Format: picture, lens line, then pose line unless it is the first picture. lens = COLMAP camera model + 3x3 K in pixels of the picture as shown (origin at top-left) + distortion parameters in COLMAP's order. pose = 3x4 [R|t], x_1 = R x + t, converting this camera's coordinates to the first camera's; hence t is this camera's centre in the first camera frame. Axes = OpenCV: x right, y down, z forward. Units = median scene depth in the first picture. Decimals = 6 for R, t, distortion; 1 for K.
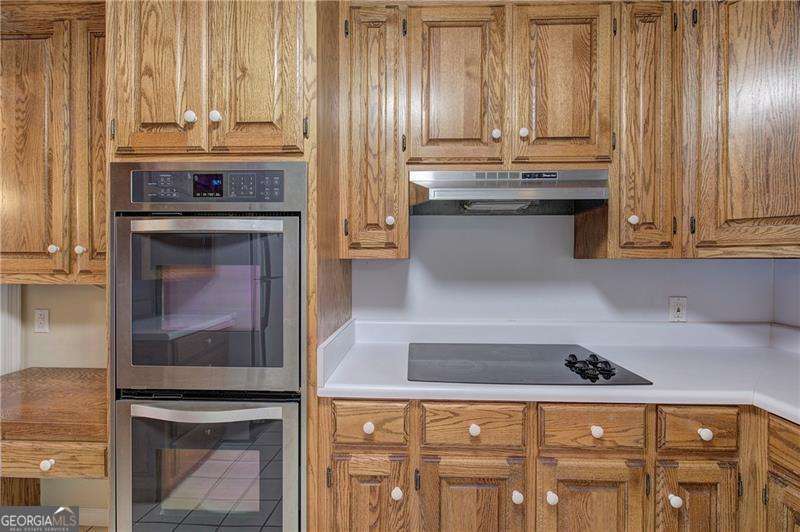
lens RADIAL K [[378.5, 0, 391.1], [0, 378.5, 263.5], [0, 0, 1]] dist [-0.000232, -0.001576]
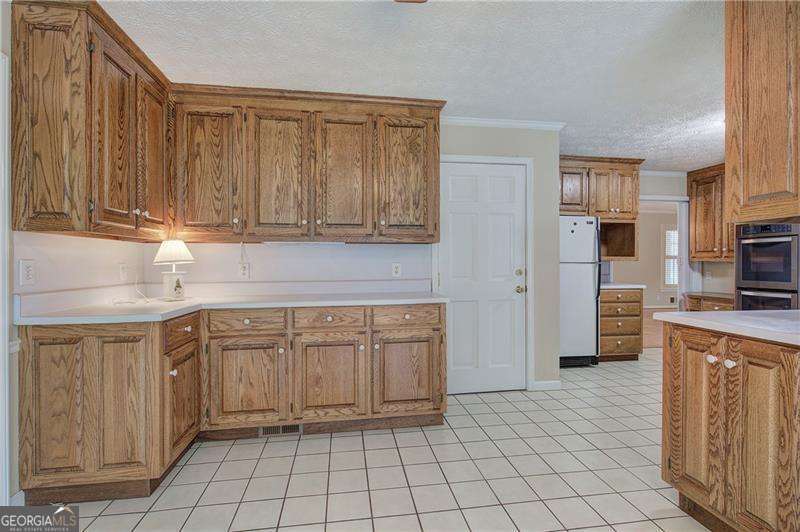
lens RADIAL K [[378.5, 0, 399.0], [0, 378.5, 266.2], [0, 0, 1]] dist [-0.000232, -0.001576]
pose [[0.202325, 0.000847, -0.979318, 1.759024], [-0.002736, 0.999996, 0.000300, 0.113265], [0.979315, 0.002618, 0.202326, -2.357909]]
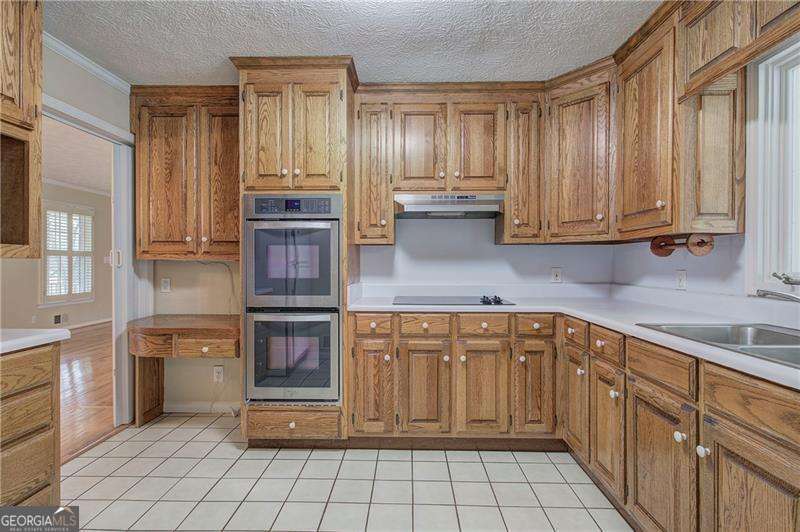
lens RADIAL K [[378.5, 0, 396.7], [0, 378.5, 266.8], [0, 0, 1]] dist [-0.000232, -0.001576]
pose [[0.999587, -0.004420, 0.028378, 0.008297], [0.004201, 0.999961, 0.007765, 0.085063], [-0.028411, -0.007643, 0.999567, -0.815271]]
